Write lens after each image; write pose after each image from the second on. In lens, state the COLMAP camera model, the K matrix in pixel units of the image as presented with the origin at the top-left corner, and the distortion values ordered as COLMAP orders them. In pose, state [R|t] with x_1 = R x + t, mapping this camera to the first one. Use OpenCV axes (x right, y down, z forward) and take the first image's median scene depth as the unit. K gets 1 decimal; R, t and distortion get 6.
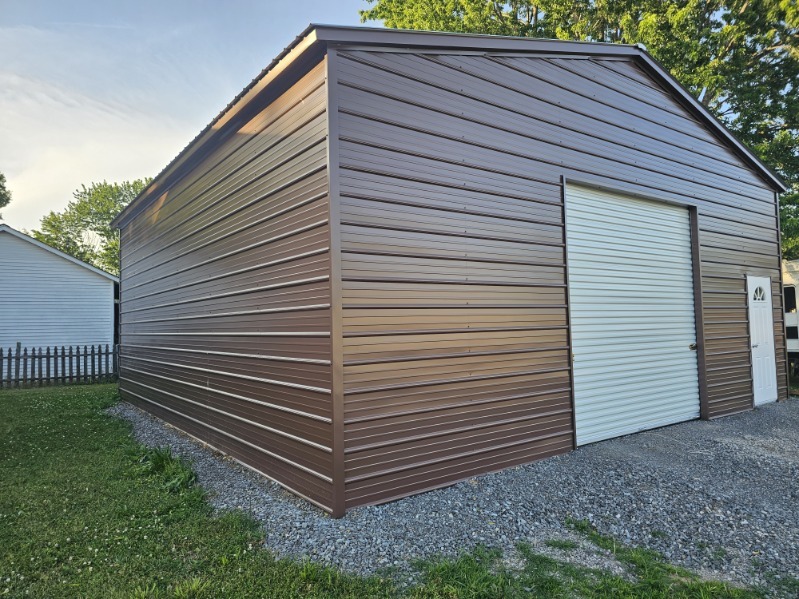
lens RADIAL K [[558.7, 0, 399.5], [0, 558.7, 299.5], [0, 0, 1]] dist [0.096535, -0.140741]
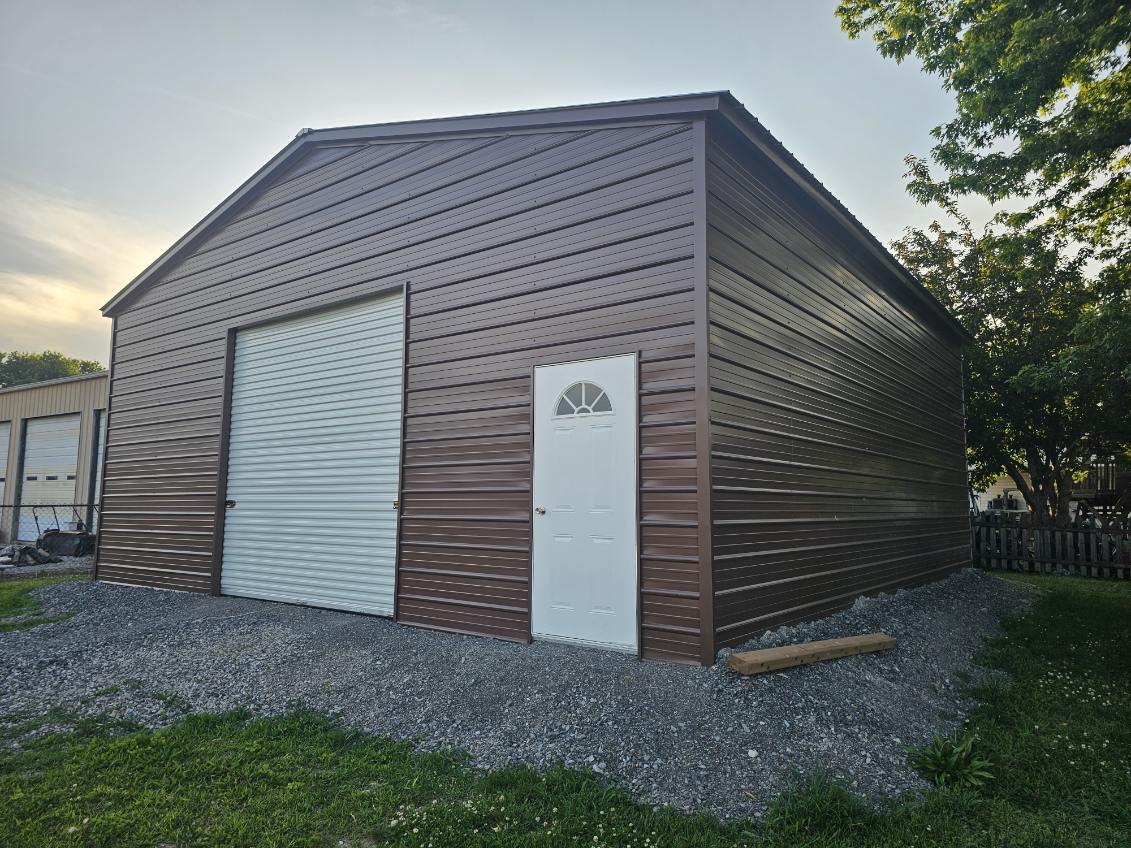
lens RADIAL K [[790.8, 0, 565.5], [0, 790.8, 424.0], [0, 0, 1]] dist [0.096535, -0.140741]
pose [[0.241393, -0.068139, -0.968032, 1.291705], [0.040691, 0.997365, -0.060057, 0.049714], [0.969574, -0.024893, 0.243530, 0.864649]]
